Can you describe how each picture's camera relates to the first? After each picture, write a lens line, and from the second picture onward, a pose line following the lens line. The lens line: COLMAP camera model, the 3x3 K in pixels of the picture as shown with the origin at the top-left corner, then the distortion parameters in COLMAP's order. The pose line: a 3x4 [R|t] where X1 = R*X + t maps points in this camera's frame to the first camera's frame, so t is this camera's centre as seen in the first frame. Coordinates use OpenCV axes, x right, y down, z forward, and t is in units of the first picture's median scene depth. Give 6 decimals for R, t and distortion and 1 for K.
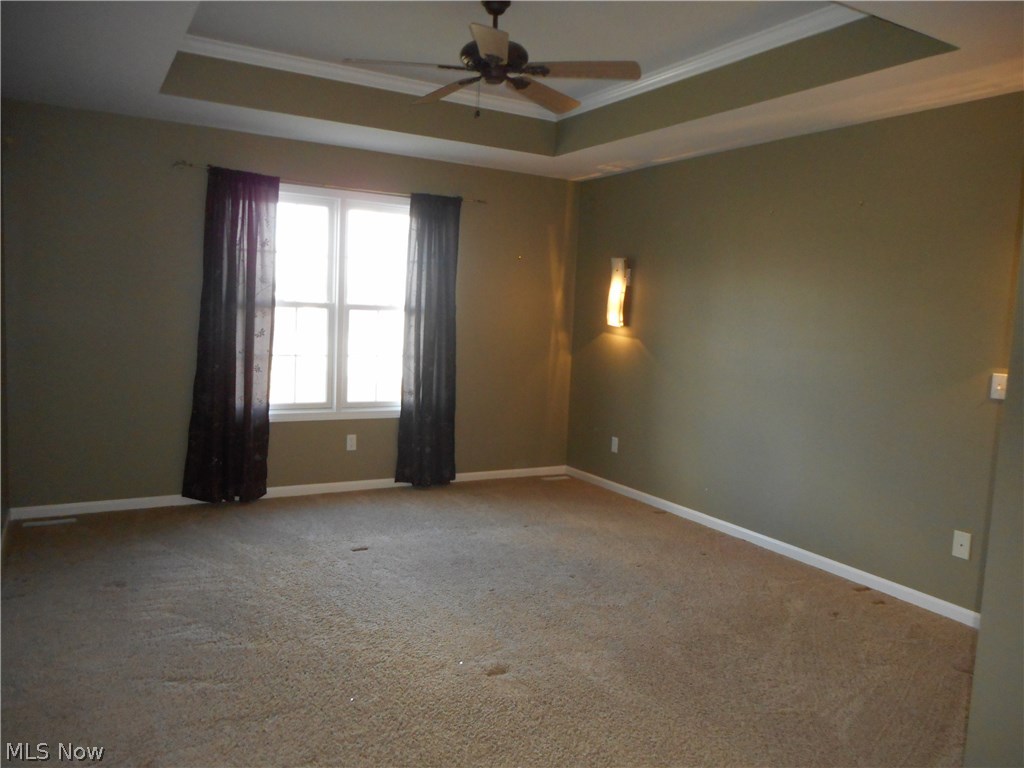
lens RADIAL K [[769.6, 0, 511.2], [0, 769.6, 372.8], [0, 0, 1]] dist [0.002128, 0.003126]
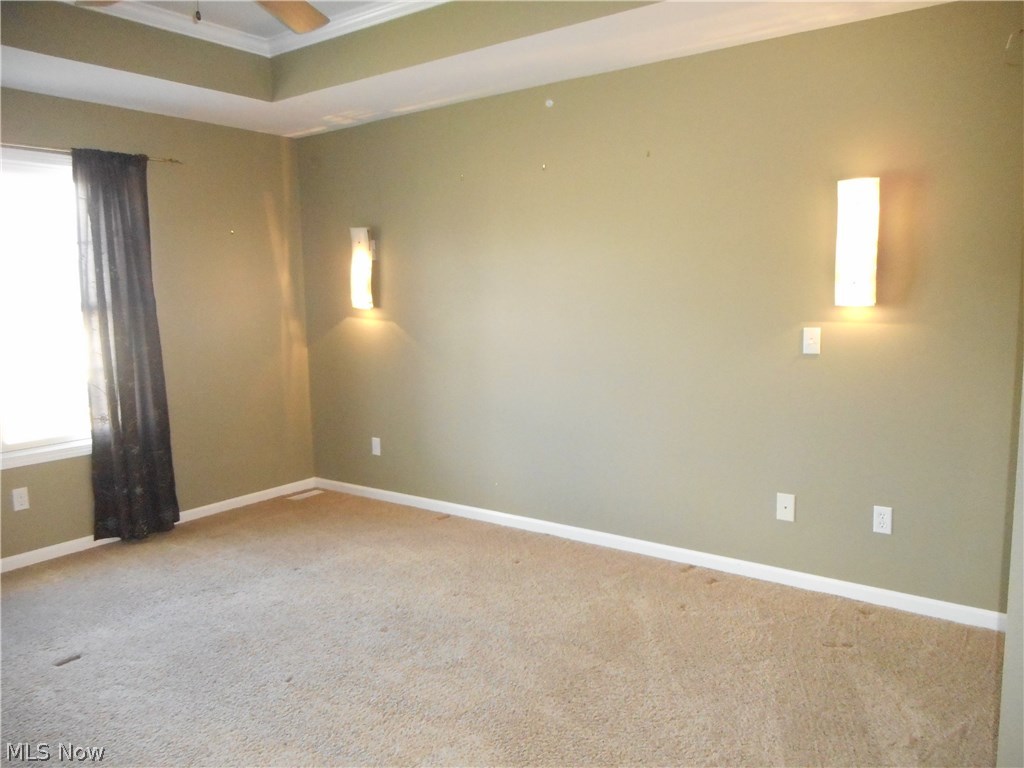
lens RADIAL K [[769.6, 0, 511.2], [0, 769.6, 372.8], [0, 0, 1]] dist [0.002128, 0.003126]
pose [[0.914052, -0.109459, 0.390547, -0.057162], [0.098094, 0.993970, 0.048996, -0.016308], [-0.393555, -0.006475, 0.919278, 0.159649]]
